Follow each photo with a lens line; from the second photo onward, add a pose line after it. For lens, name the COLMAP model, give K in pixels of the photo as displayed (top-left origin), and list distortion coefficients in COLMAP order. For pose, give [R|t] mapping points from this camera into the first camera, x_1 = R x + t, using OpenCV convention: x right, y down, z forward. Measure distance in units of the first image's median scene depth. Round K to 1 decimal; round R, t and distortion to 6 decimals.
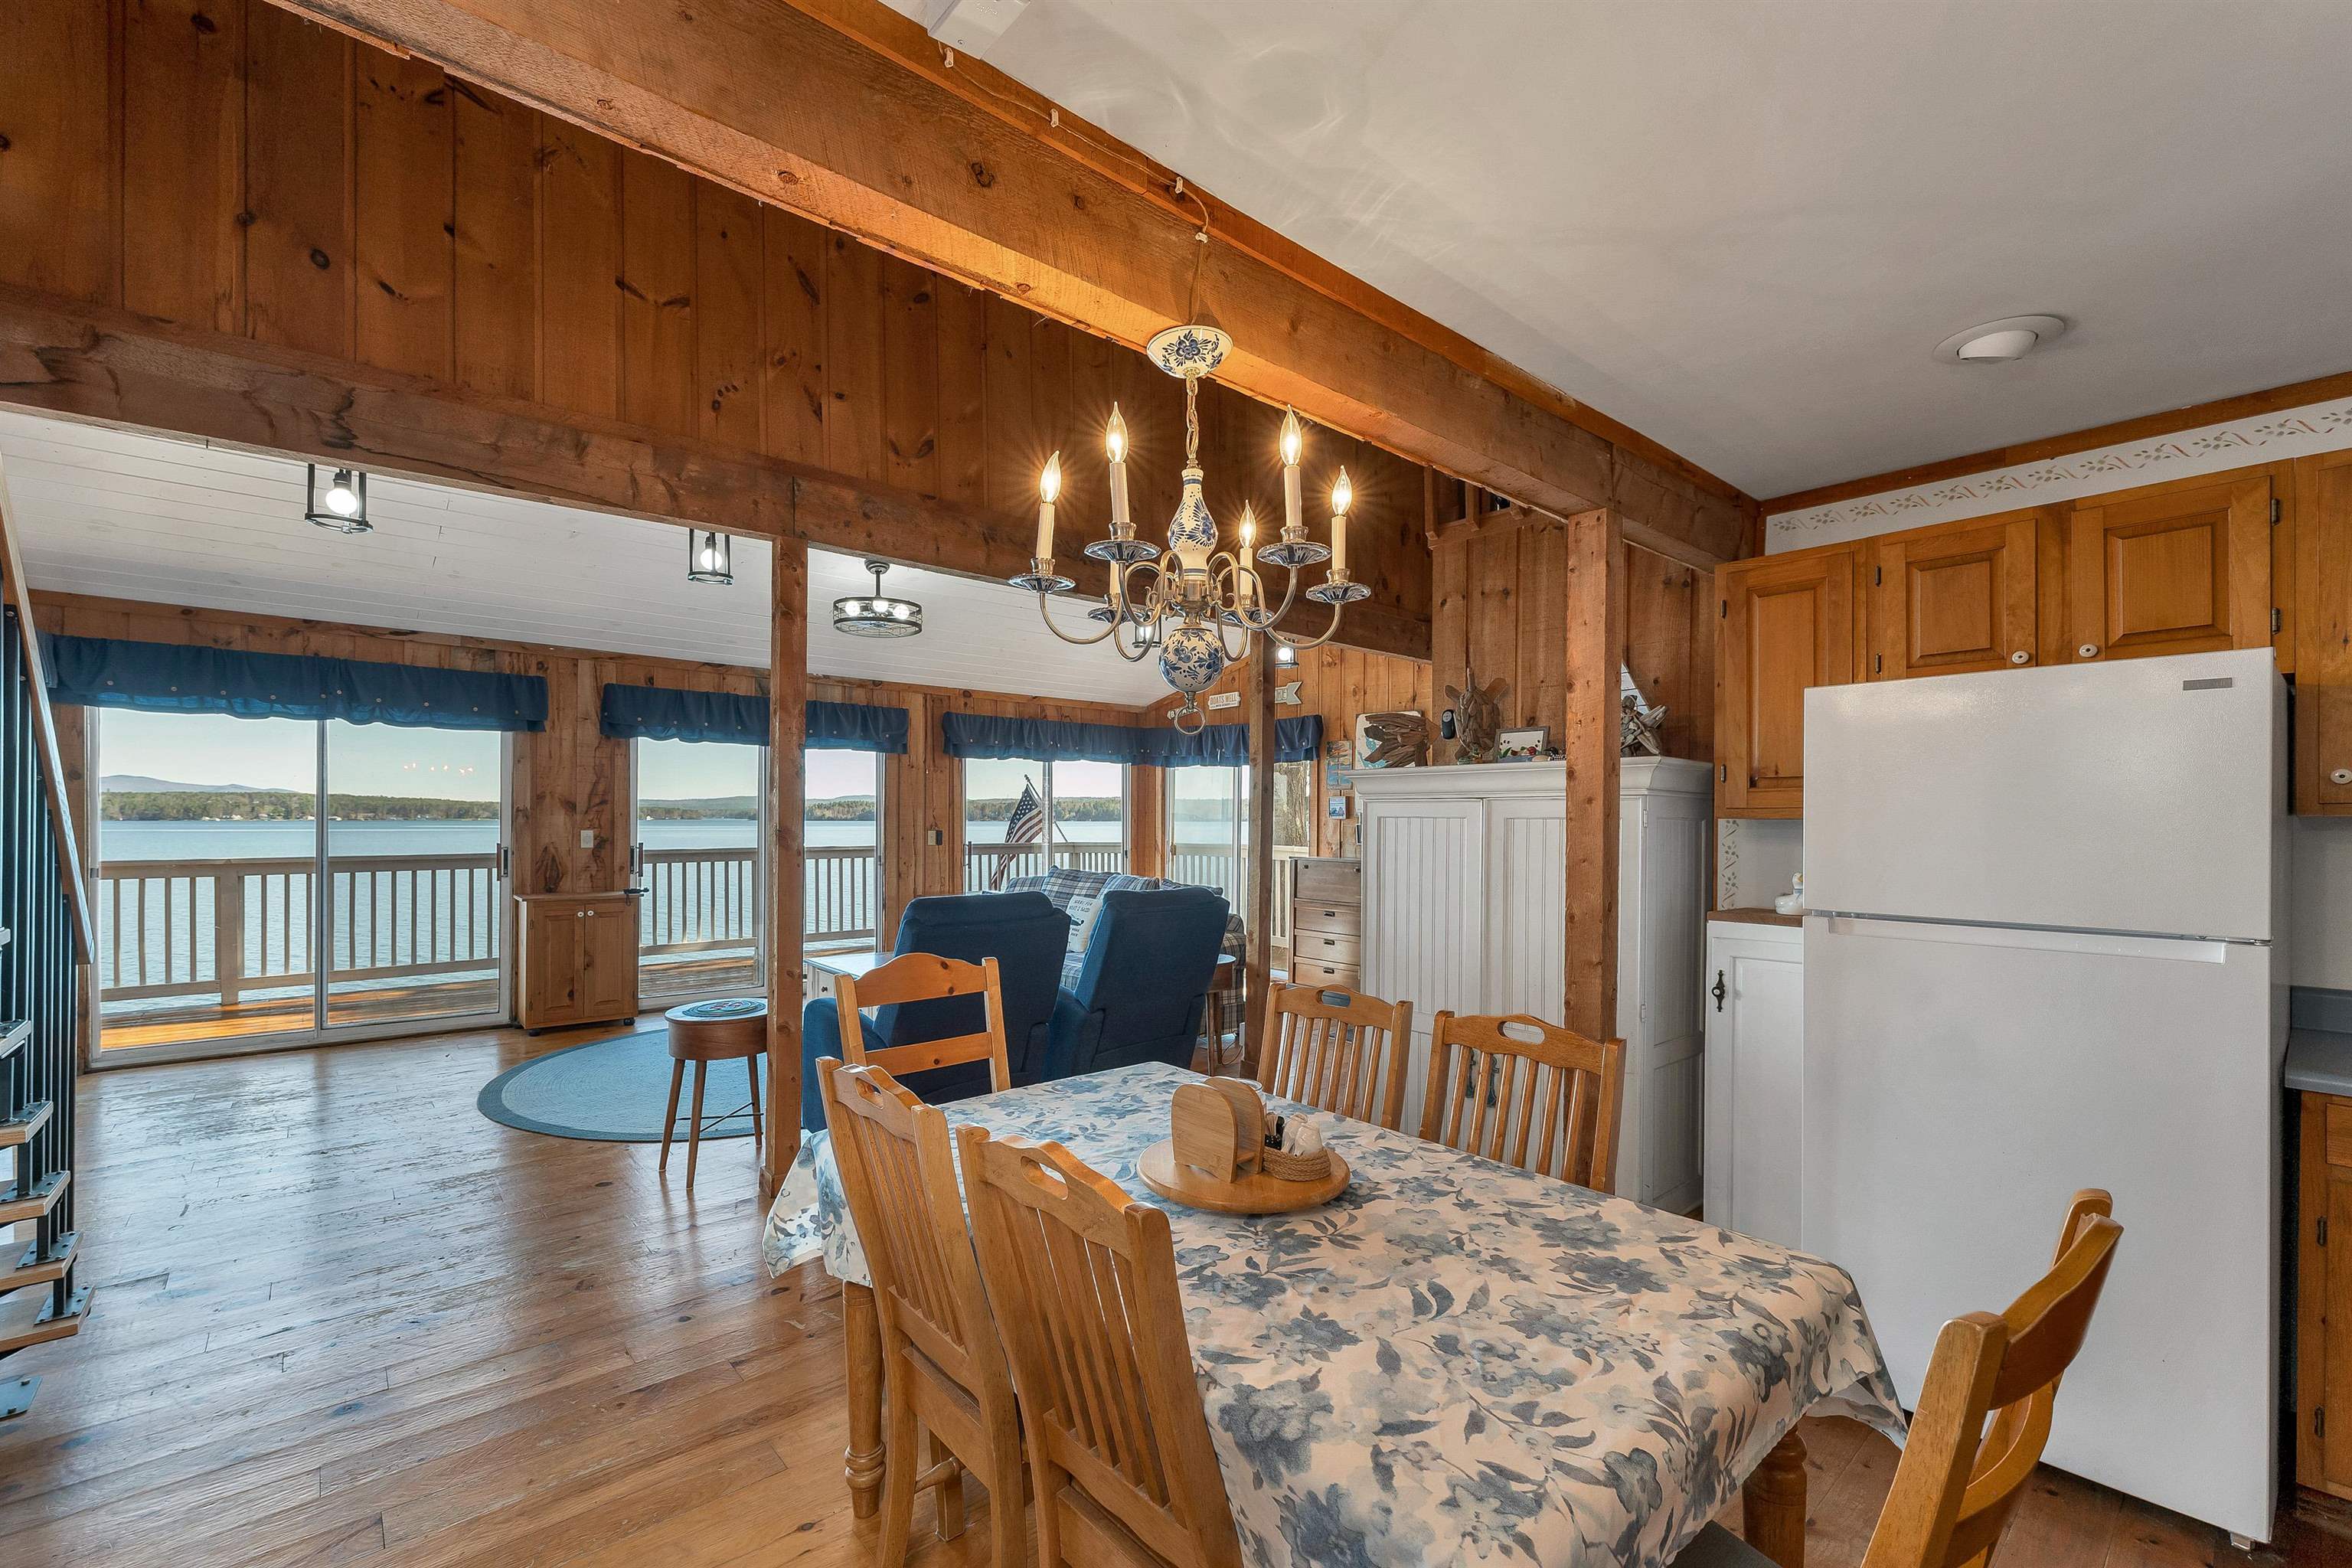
lens RADIAL K [[990.9, 0, 1162.9], [0, 990.9, 824.4], [0, 0, 1]] dist [-0.000194, 0.000190]
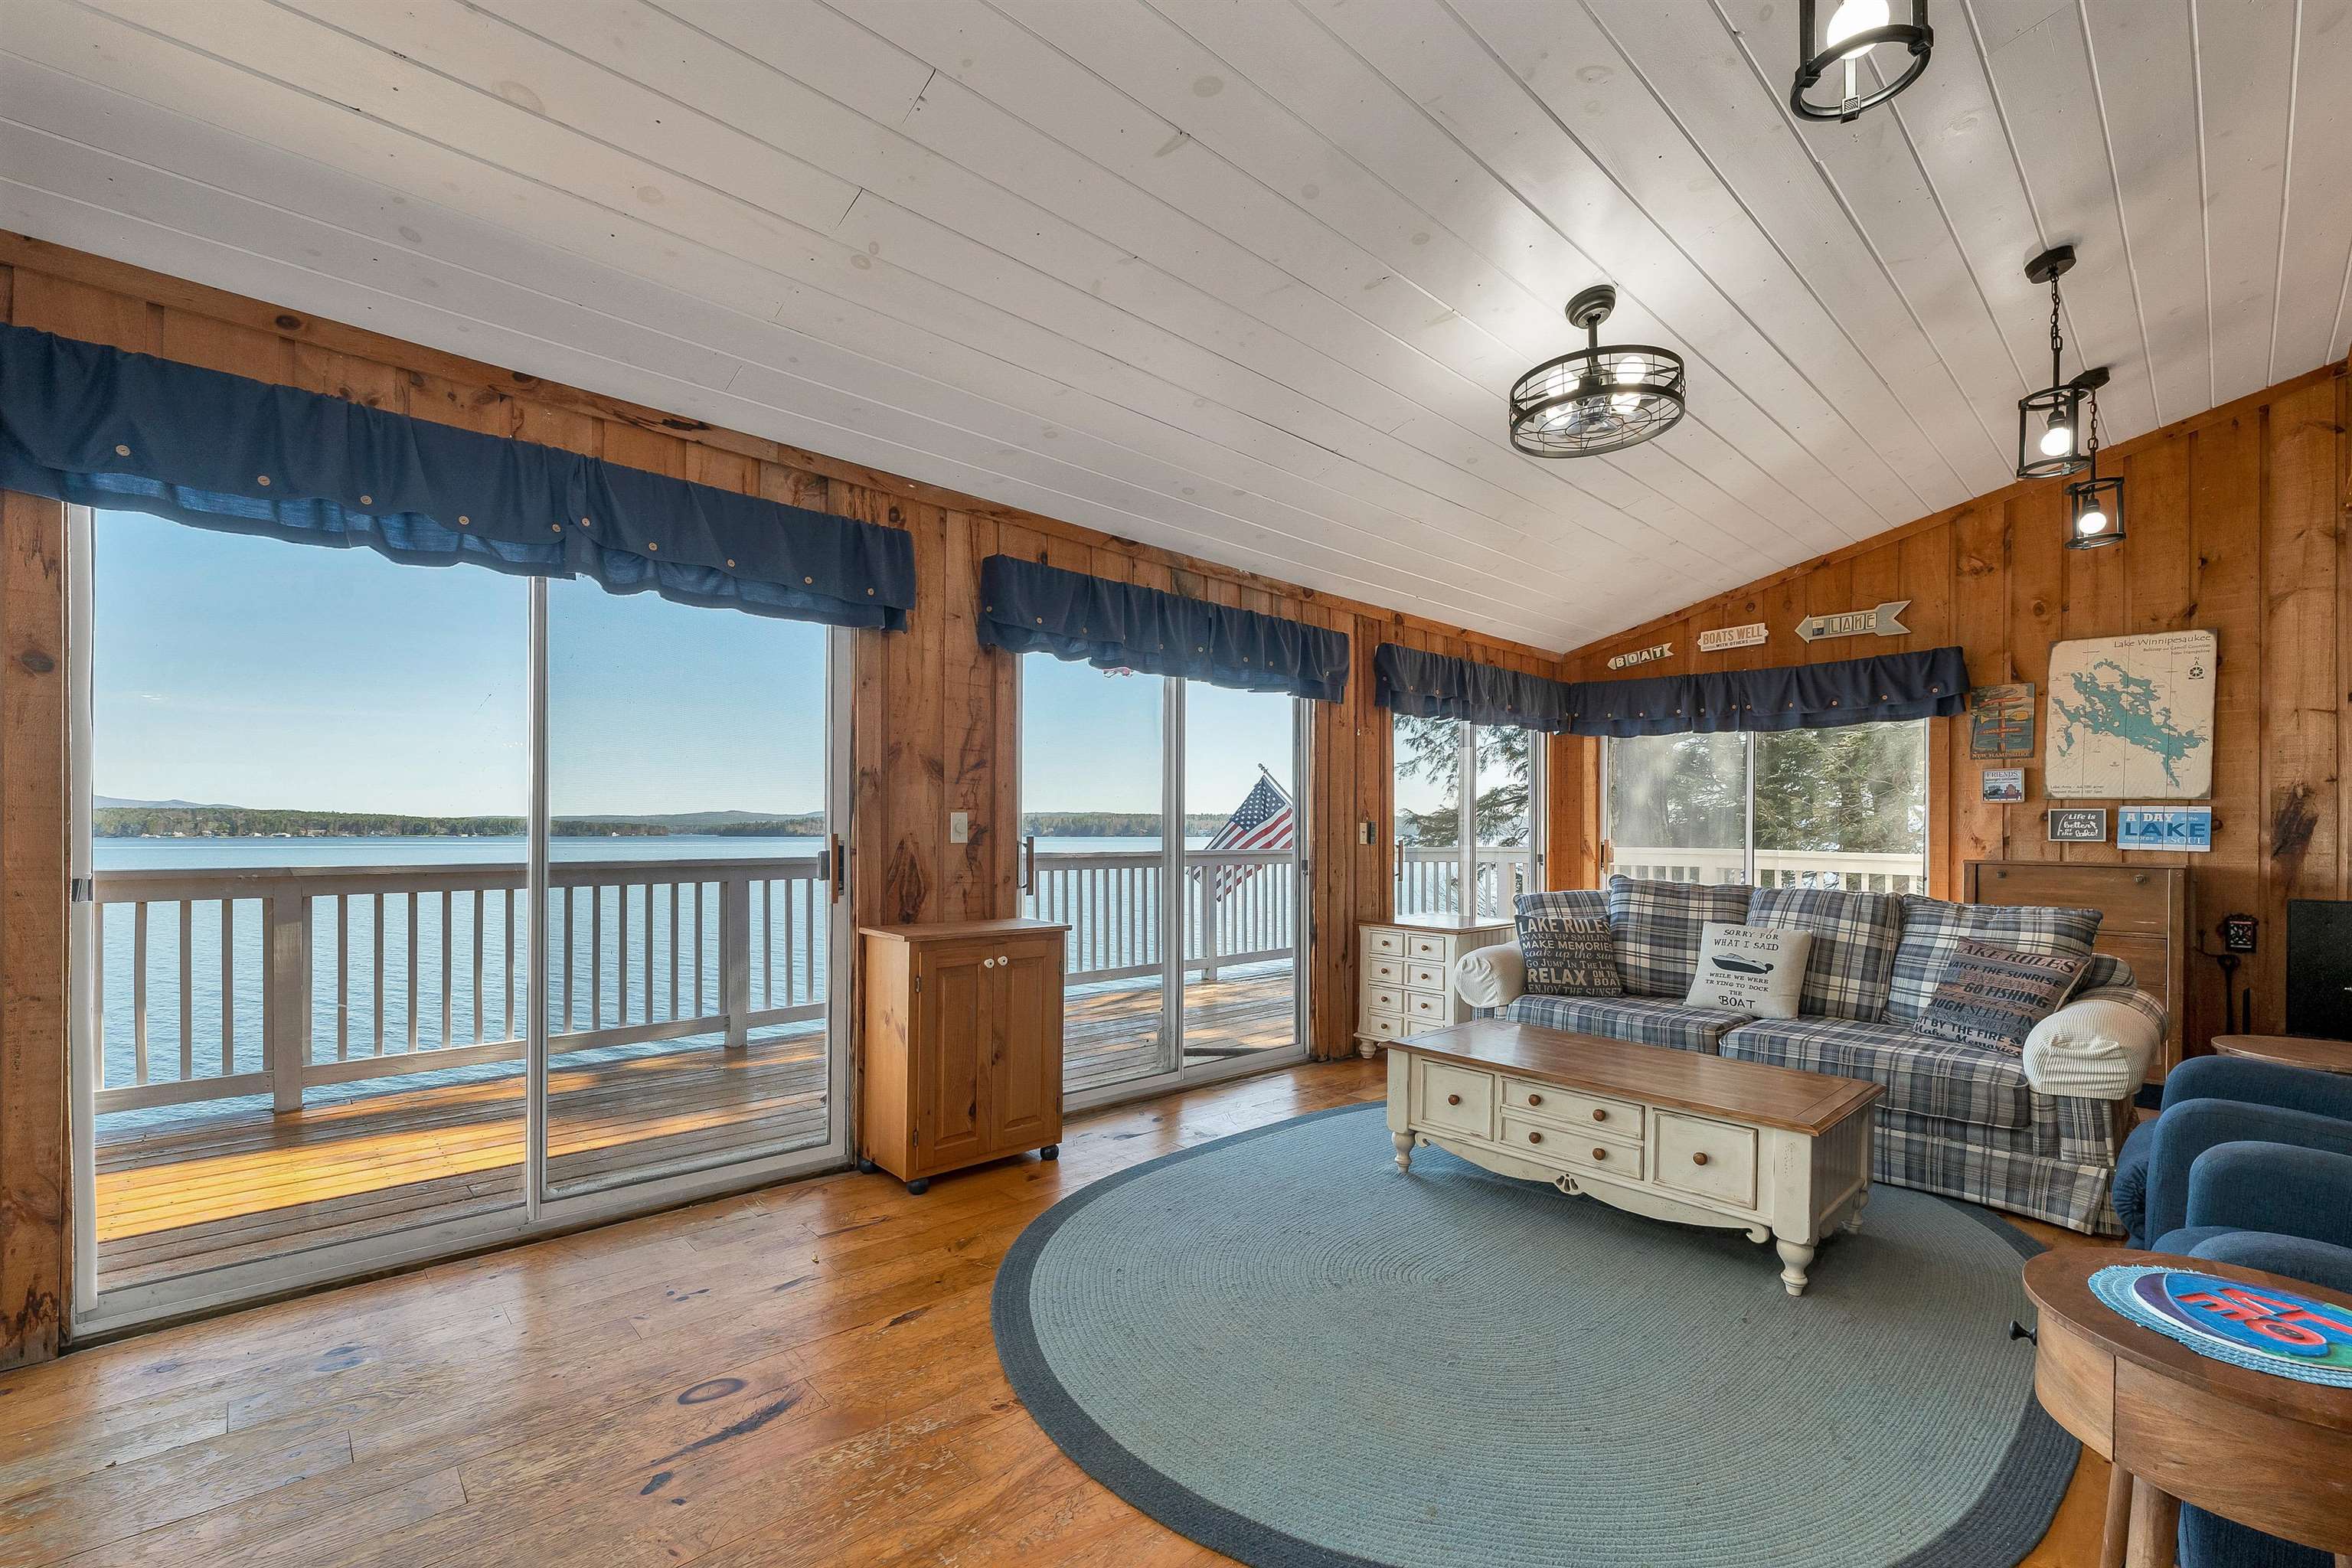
lens RADIAL K [[996.1, 0, 1171.0], [0, 996.1, 833.5], [0, 0, 1]] dist [0.000779, -0.000178]
pose [[0.999474, -0.001761, 0.032378, -0.549206], [0.001973, 0.999977, -0.006540, 0.025377], [-0.032366, 0.006600, 0.999454, 0.488798]]
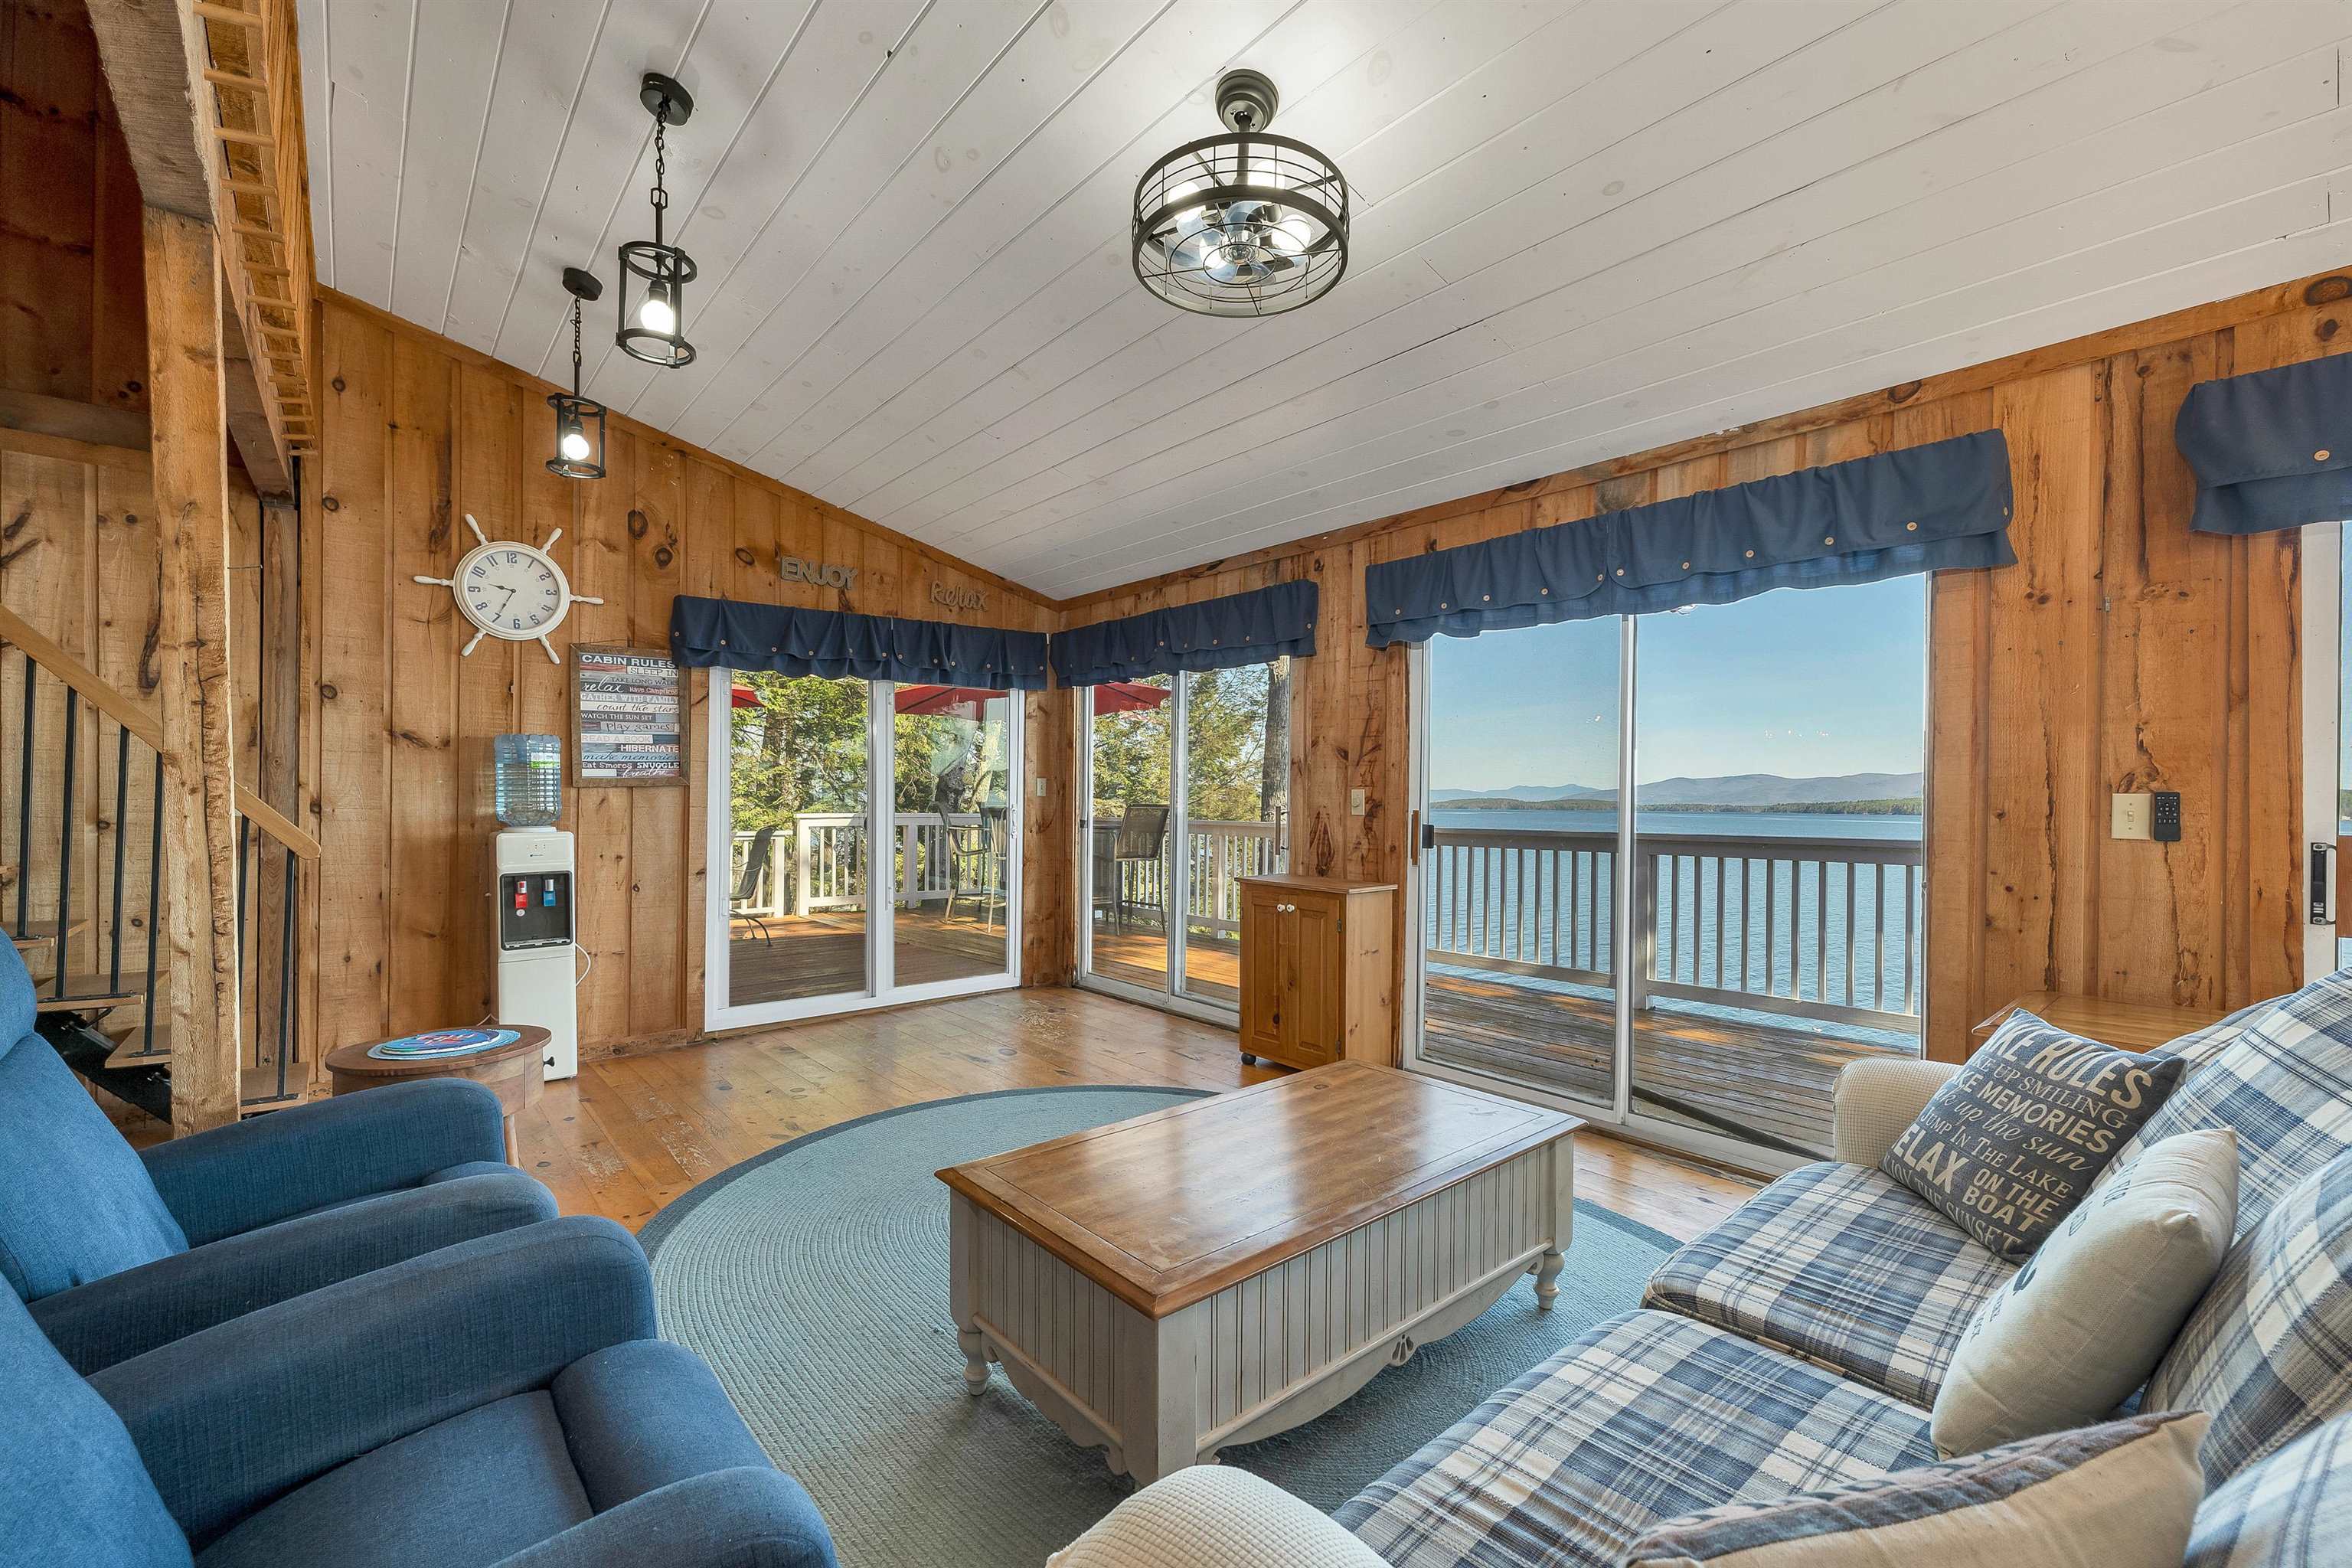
lens RADIAL K [[979.0, 0, 1175.1], [0, 979.0, 805.9], [0, 0, 1]] dist [0.000293, -0.000144]
pose [[-0.010646, 0.000991, -0.999943, 0.108644], [-0.016890, 0.999857, 0.001170, 0.021305], [0.999801, 0.016902, -0.010628, 1.011911]]
